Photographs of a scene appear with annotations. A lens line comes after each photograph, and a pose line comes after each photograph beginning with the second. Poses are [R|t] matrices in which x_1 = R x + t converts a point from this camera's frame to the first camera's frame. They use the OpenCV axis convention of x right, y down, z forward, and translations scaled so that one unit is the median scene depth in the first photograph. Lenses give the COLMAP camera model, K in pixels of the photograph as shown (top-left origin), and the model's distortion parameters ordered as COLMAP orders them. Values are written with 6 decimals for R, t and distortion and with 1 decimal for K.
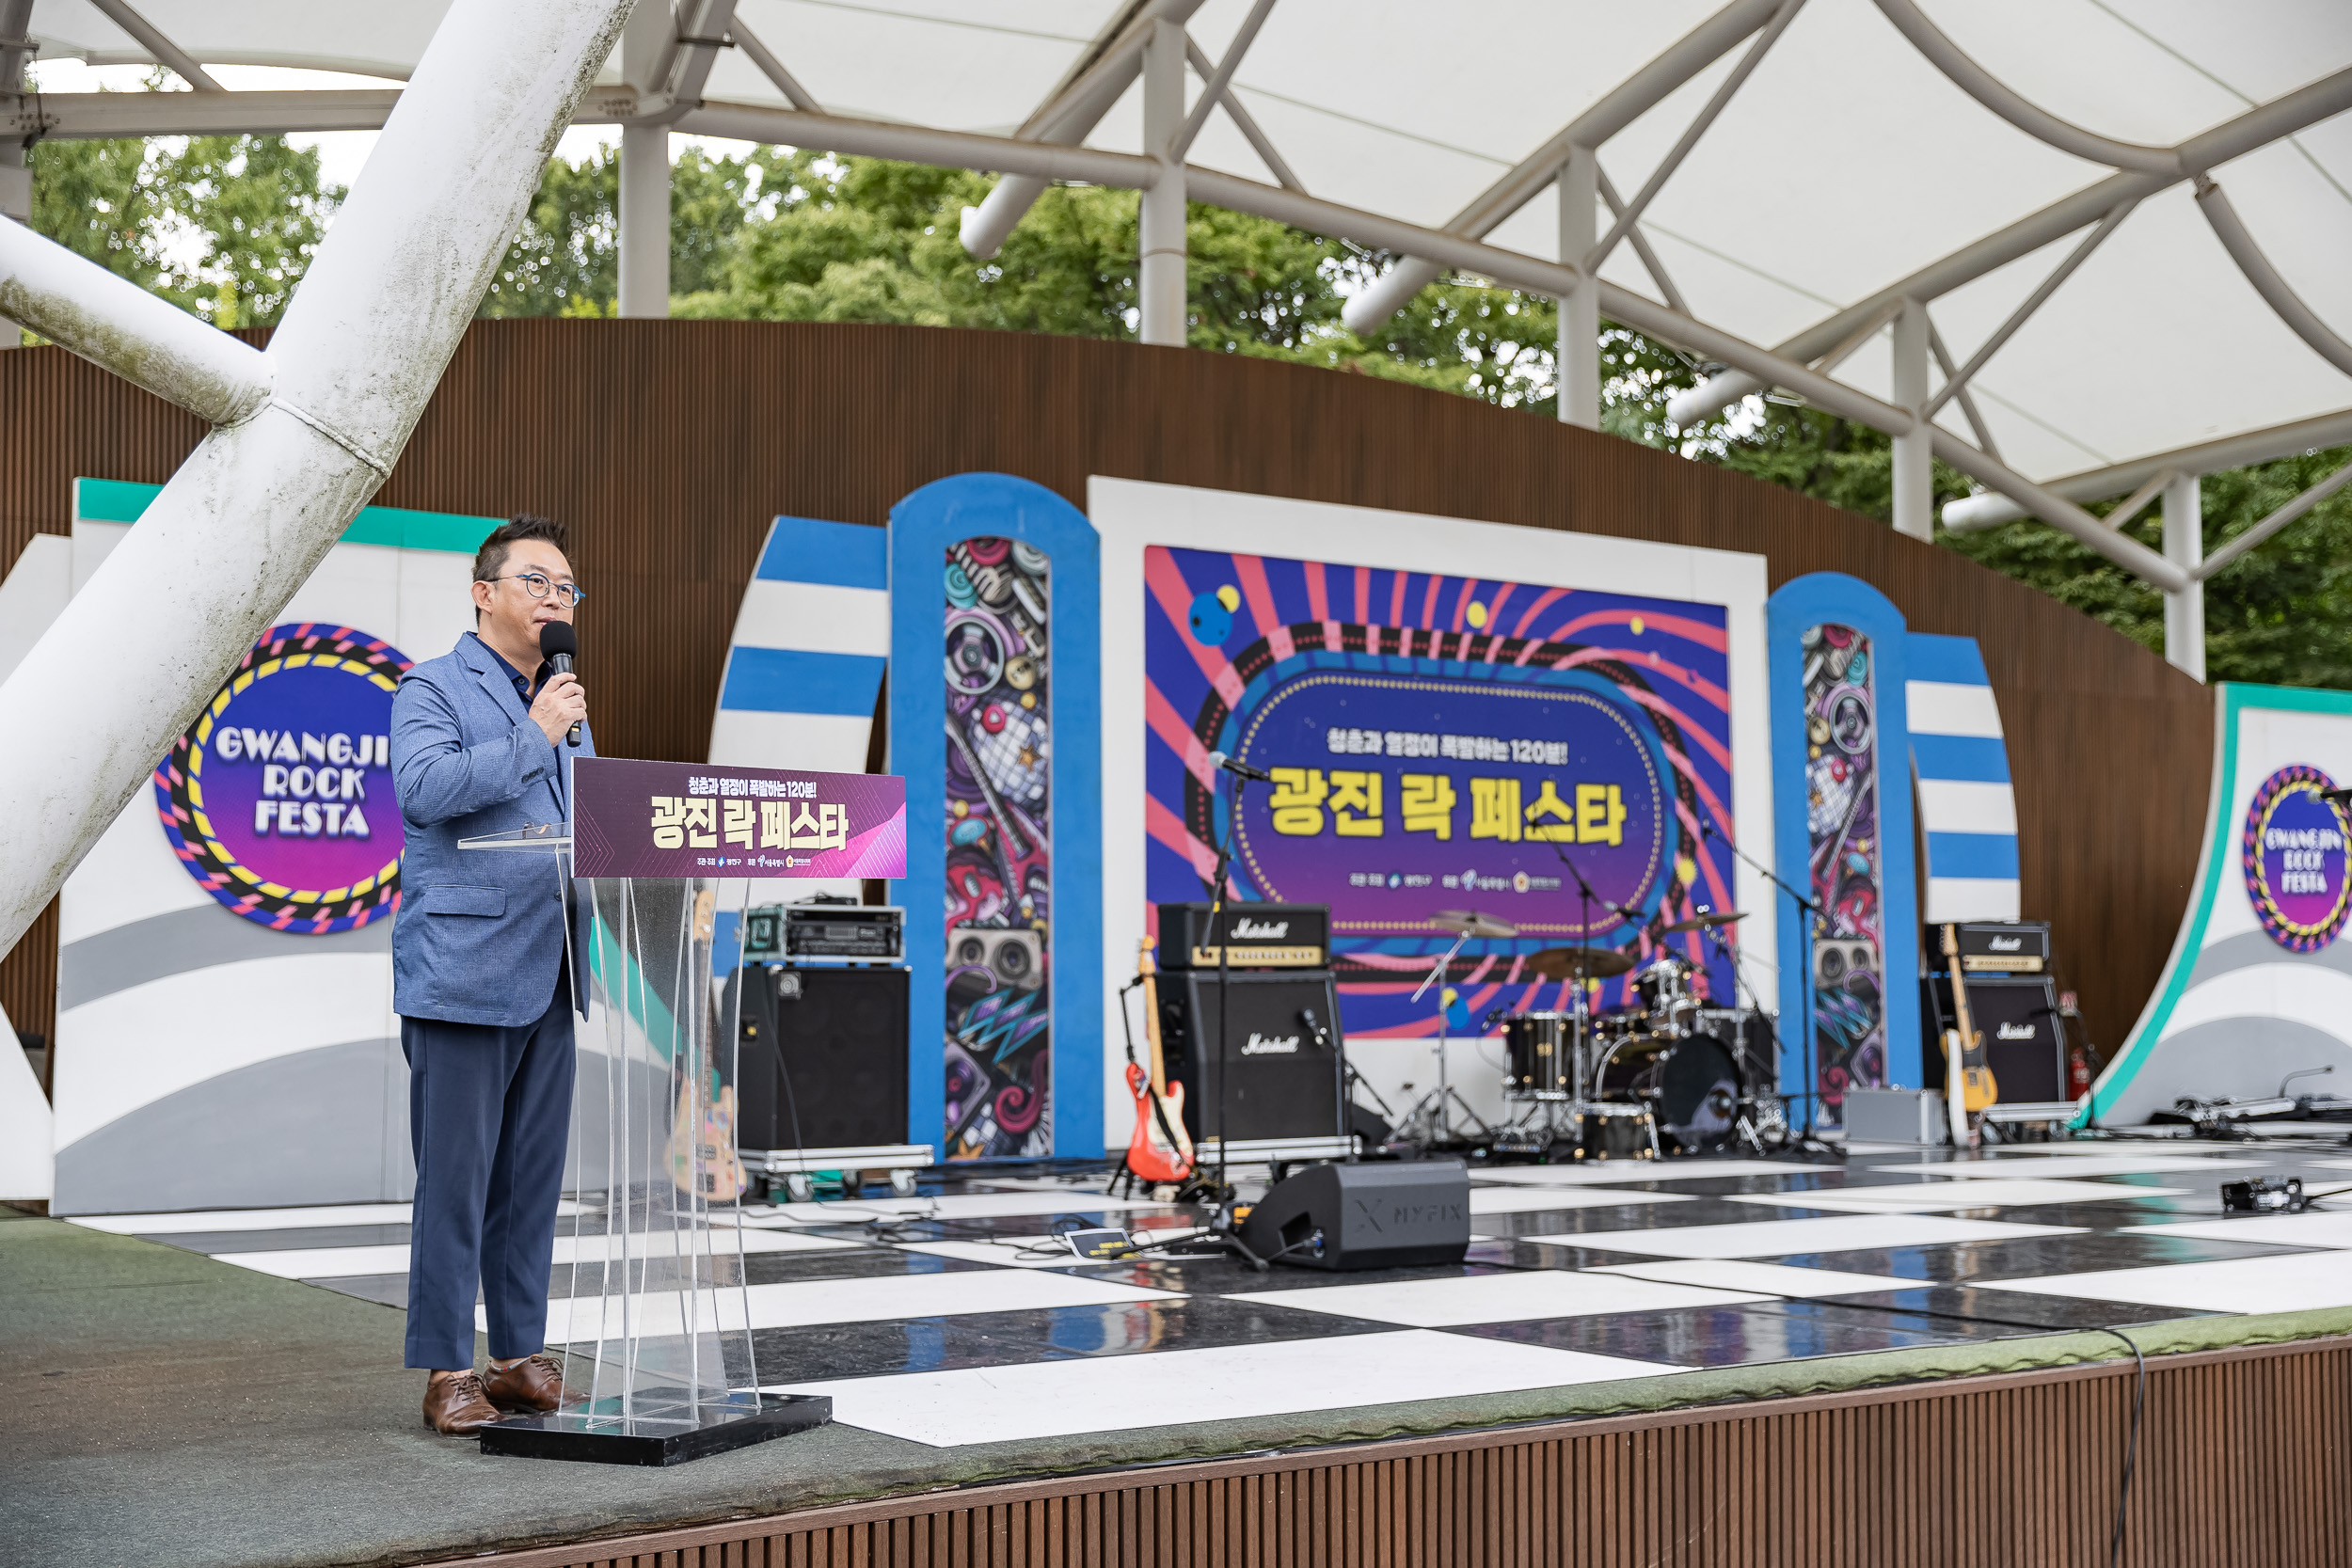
lens RADIAL K [[2835.1, 0, 1176.0], [0, 2835.1, 784.0], [0, 0, 1]] dist [-0.009199, 0.038701]
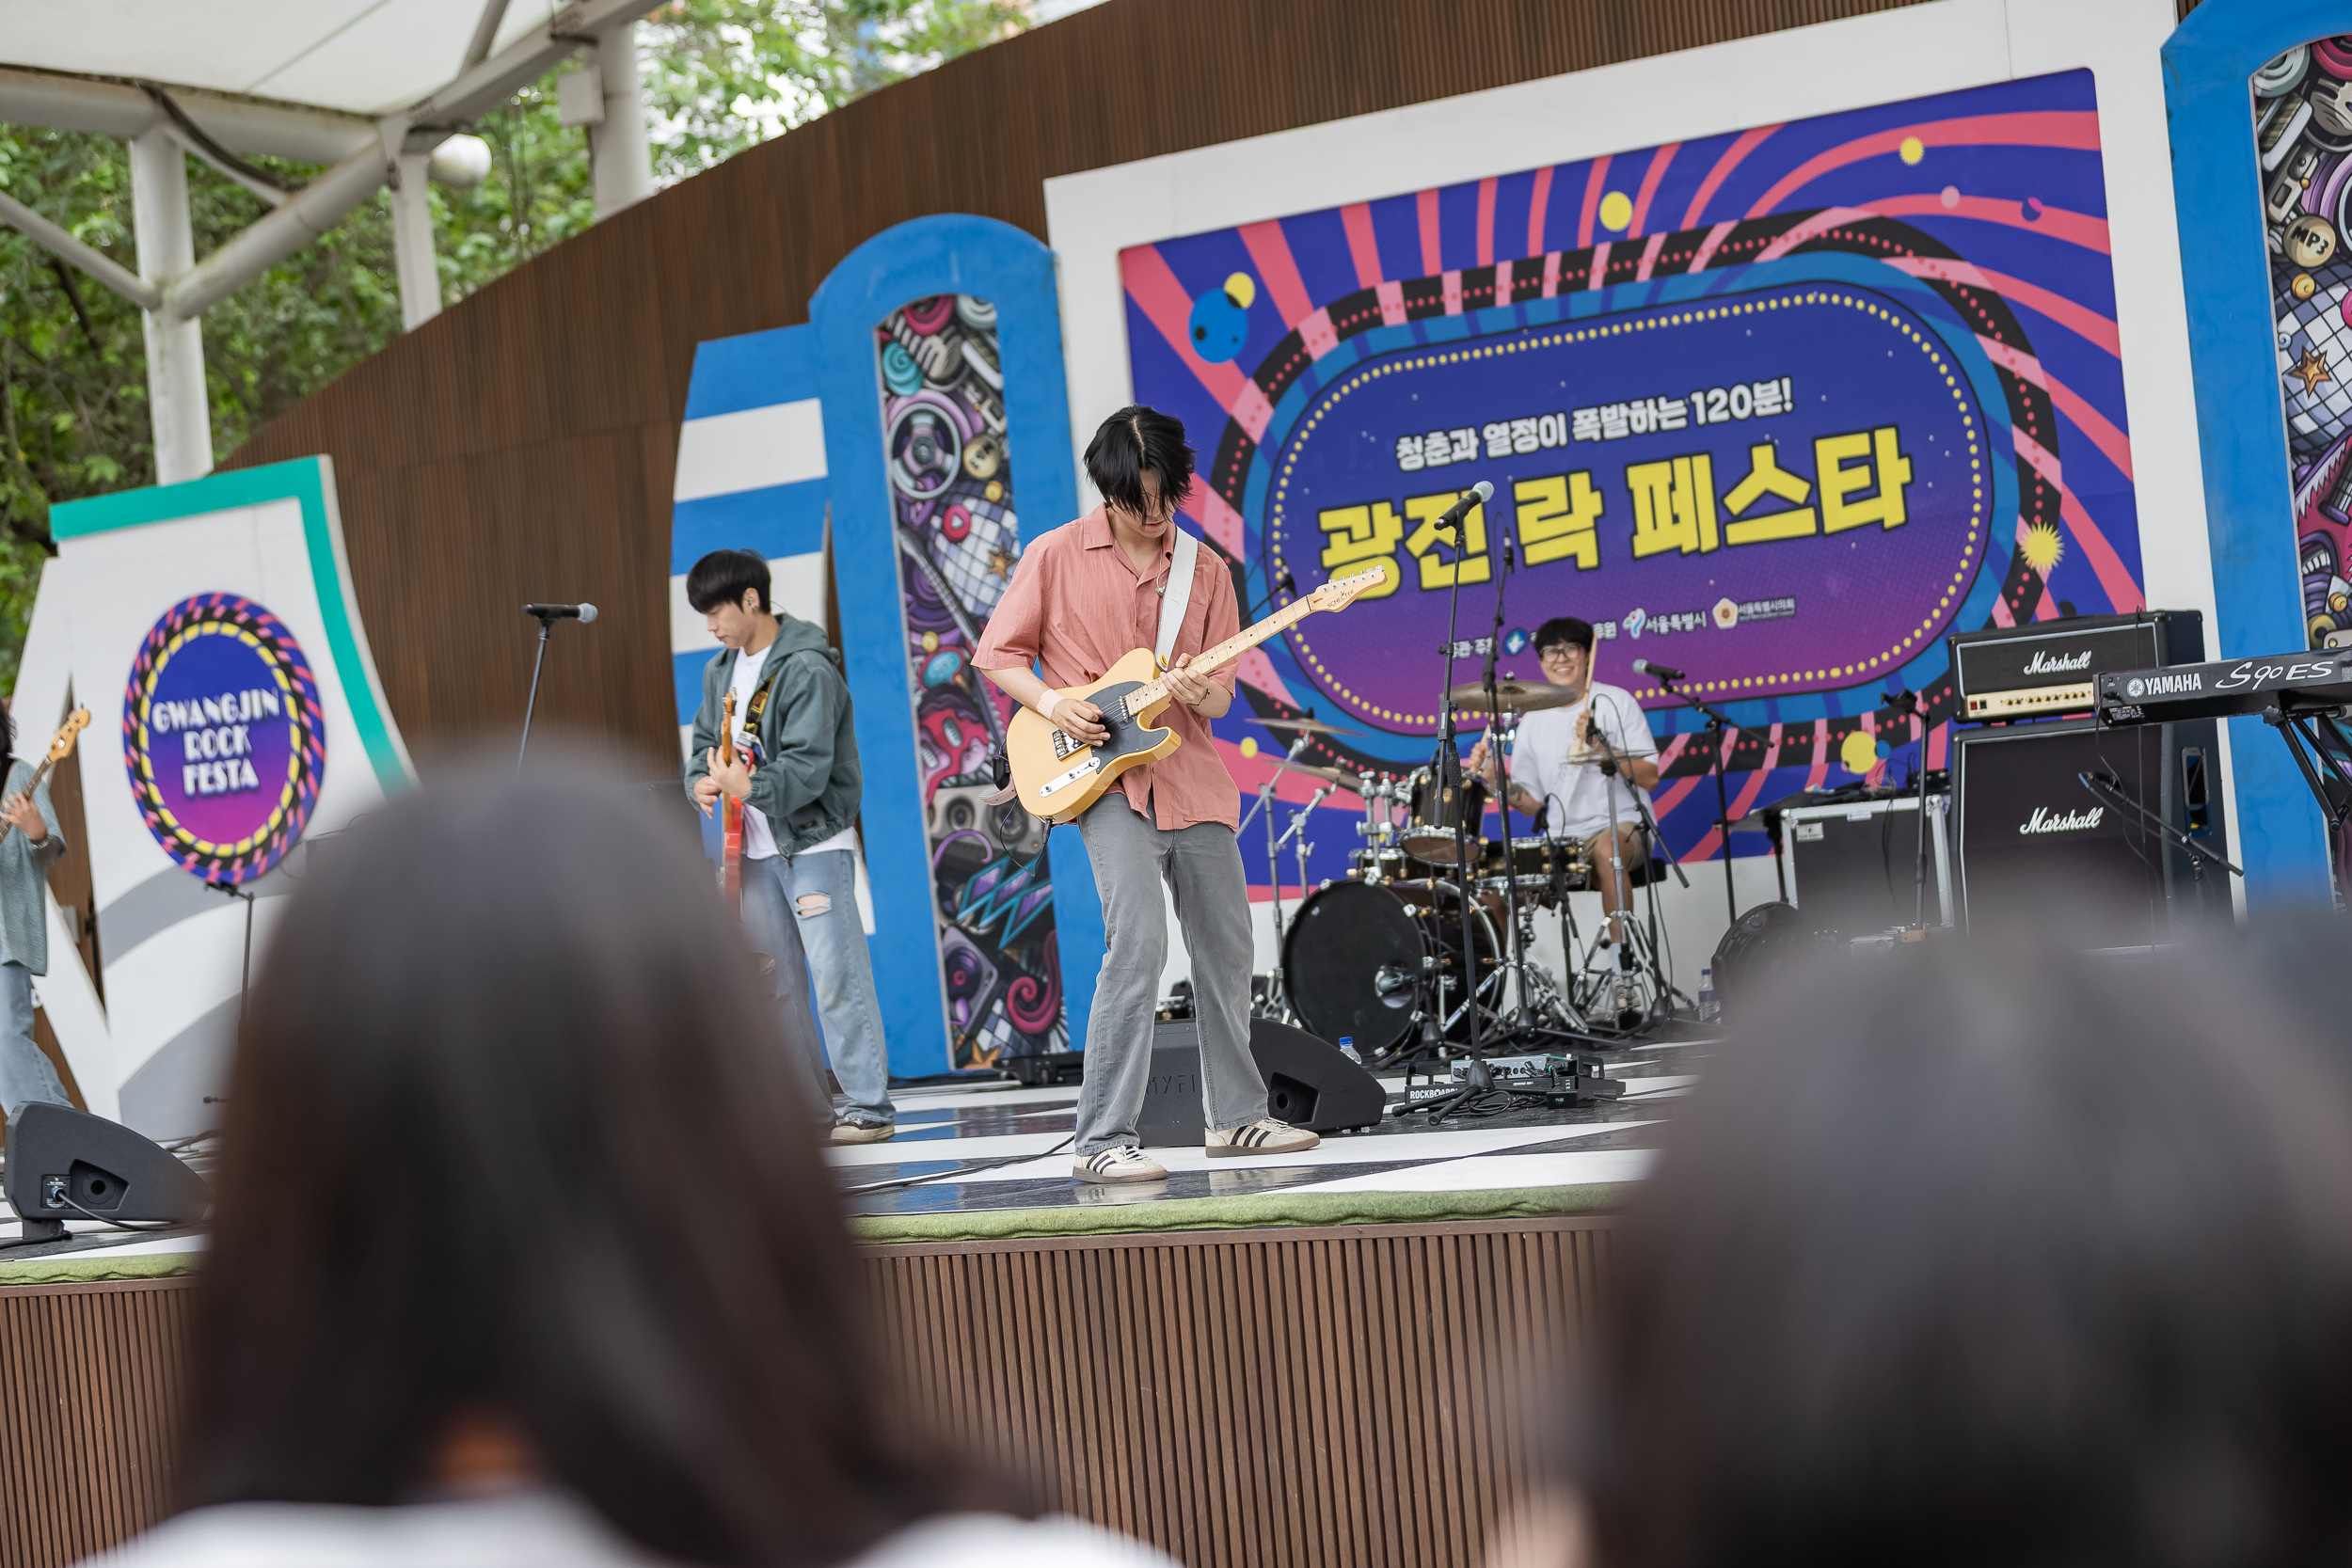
lens RADIAL K [[5307.7, 0, 1173.6], [0, 5307.7, 890.3], [0, 0, 1]] dist [-0.190244, 0.713500]
pose [[0.311698, -0.027914, -0.949771, 1.317715], [0.165734, 0.985843, 0.025417, 0.049227], [0.935616, -0.165332, 0.311912, 0.549420]]
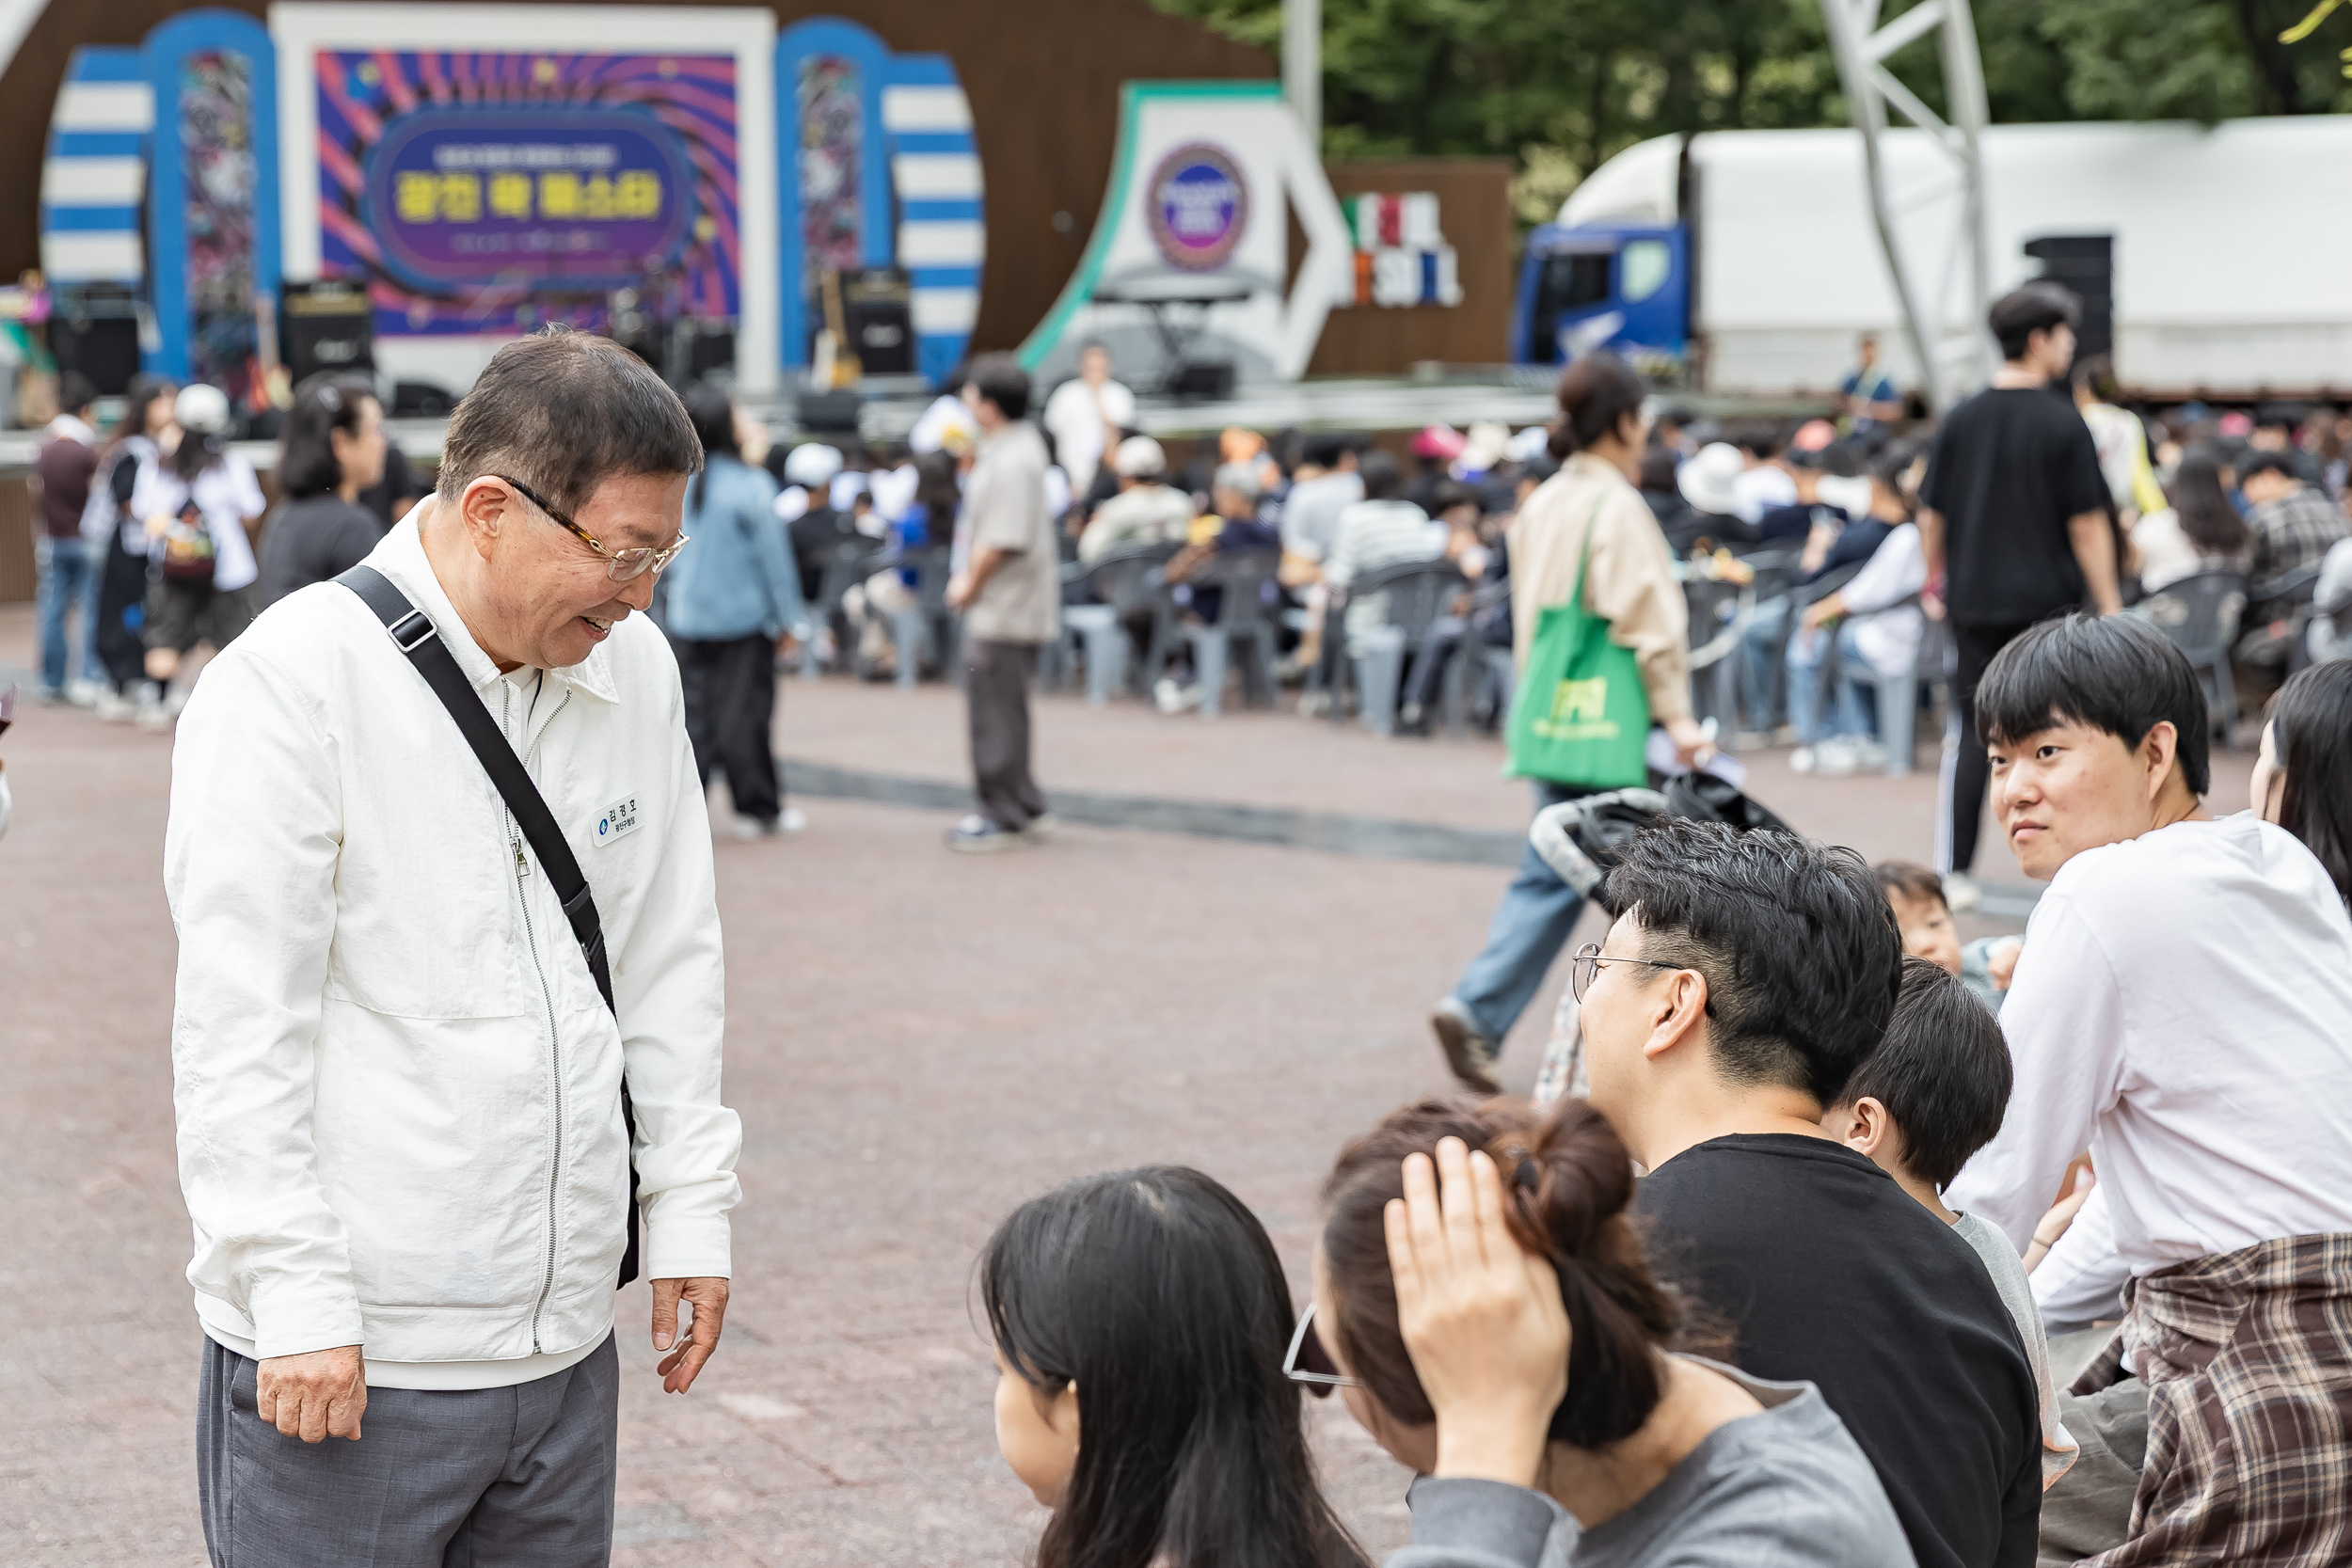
lens RADIAL K [[5569.9, 0, 1176.0], [0, 5569.9, 784.0], [0, 0, 1]] dist [0.099266, 0.118970]
pose [[0.999998, -0.002190, 0.000338, 0.493114], [0.002089, 0.982669, 0.185357, -0.265376], [-0.000738, -0.185356, 0.982671, -2.297802]]
